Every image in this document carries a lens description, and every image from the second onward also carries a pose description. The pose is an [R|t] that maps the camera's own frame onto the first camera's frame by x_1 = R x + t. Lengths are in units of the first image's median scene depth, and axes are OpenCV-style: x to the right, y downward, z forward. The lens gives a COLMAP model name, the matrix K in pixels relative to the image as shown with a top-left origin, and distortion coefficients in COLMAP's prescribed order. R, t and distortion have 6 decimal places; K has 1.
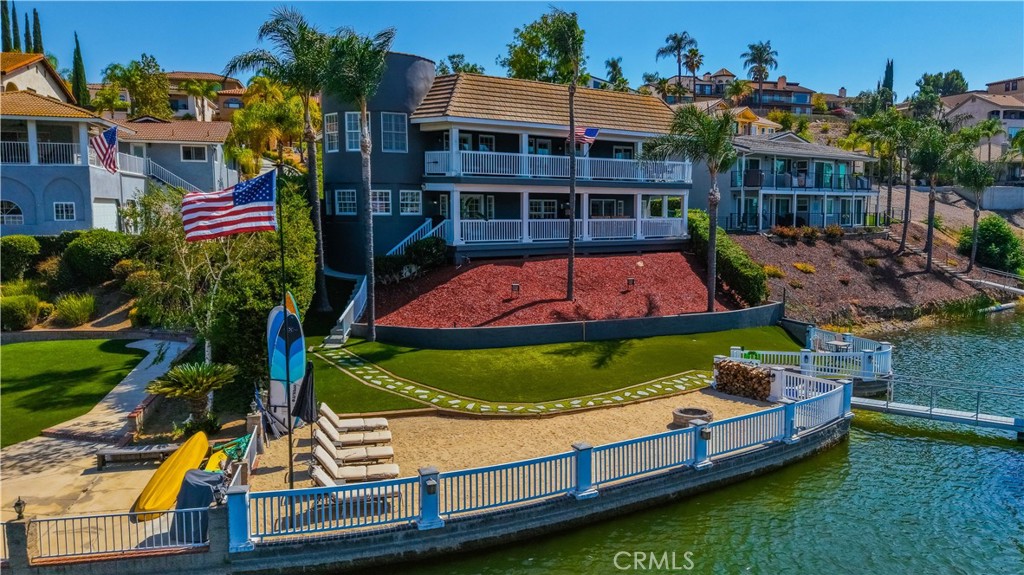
lens RADIAL K [[773.6, 0, 565.9], [0, 773.6, 312.2], [0, 0, 1]] dist [0.054072, -0.047389]
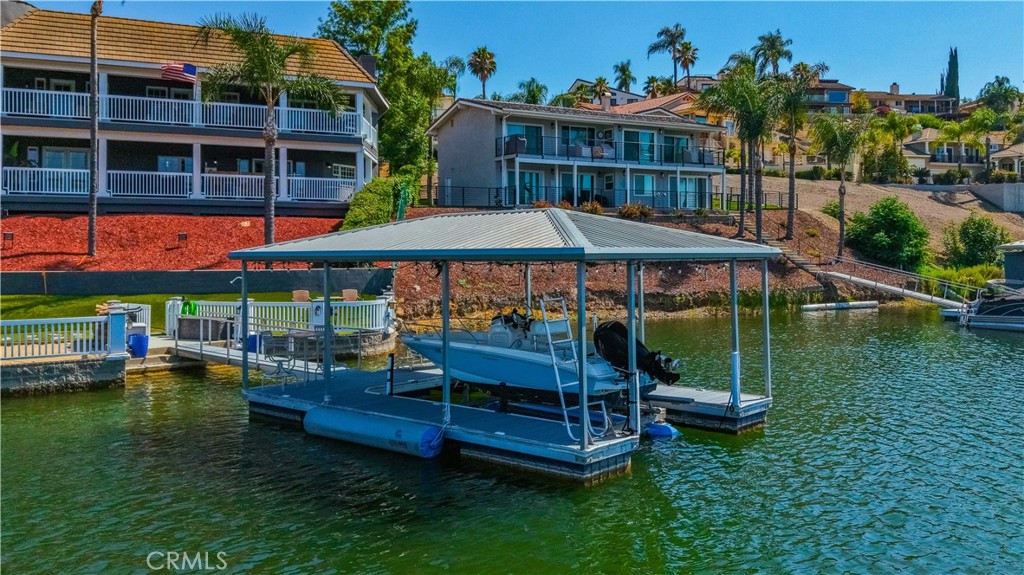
lens RADIAL K [[868.8, 0, 514.3], [0, 868.8, 265.1], [0, 0, 1]] dist [0.015178, -0.003580]
pose [[0.979417, -0.000344, -0.201845, 0.606523], [-0.023236, 0.993158, -0.114440, 0.088115], [0.200503, 0.116775, 0.972709, 0.154481]]
